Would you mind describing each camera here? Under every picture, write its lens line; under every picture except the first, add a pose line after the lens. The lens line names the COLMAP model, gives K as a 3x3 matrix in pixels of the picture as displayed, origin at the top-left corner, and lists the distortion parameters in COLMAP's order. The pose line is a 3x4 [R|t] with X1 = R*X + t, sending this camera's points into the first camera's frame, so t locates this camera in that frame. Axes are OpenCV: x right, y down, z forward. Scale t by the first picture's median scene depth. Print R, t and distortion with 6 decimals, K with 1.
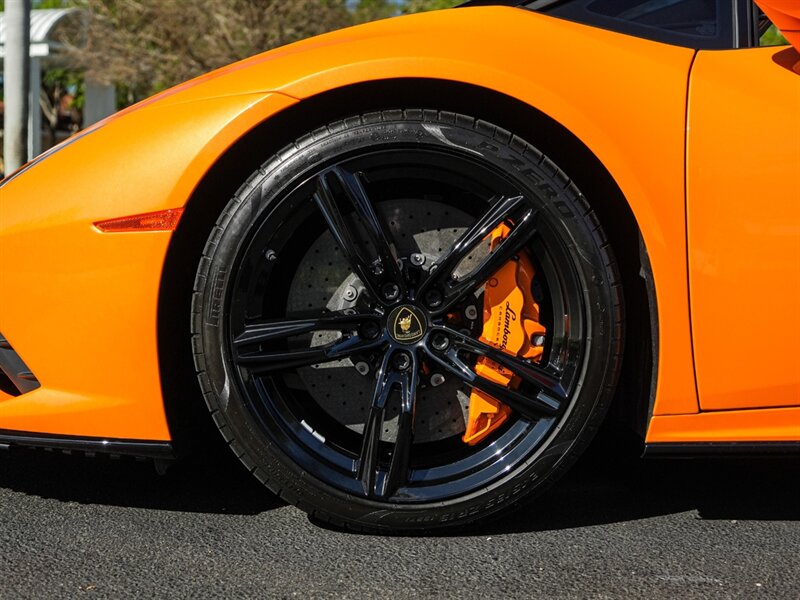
lens RADIAL K [[1256.8, 0, 385.1], [0, 1256.8, 300.0], [0, 0, 1]] dist [0.004592, 0.005013]
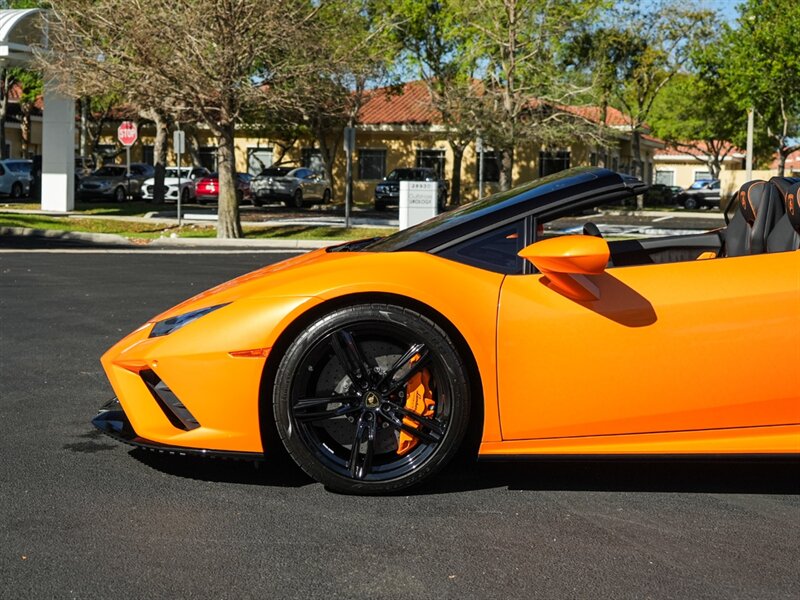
lens RADIAL K [[1291.4, 0, 397.6], [0, 1291.4, 275.1], [0, 0, 1]] dist [0.015046, -0.004685]
pose [[0.998923, 0.010554, 0.045184, -0.042382], [-0.009863, 0.999831, -0.015489, -0.165731], [-0.045340, 0.015027, 0.998859, -1.271776]]
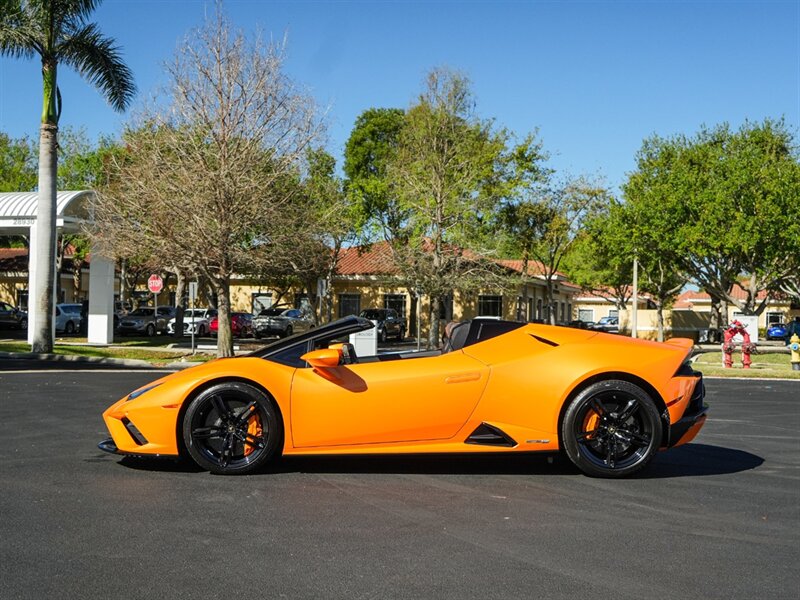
lens RADIAL K [[1052.4, 0, 413.5], [0, 1052.4, 336.4], [0, 0, 1]] dist [-0.005496, 0.016500]
pose [[0.997248, 0.008441, 0.073660, 0.394438], [-0.003198, 0.997470, -0.071011, -0.046784], [-0.074073, 0.070580, 0.994752, -2.883001]]
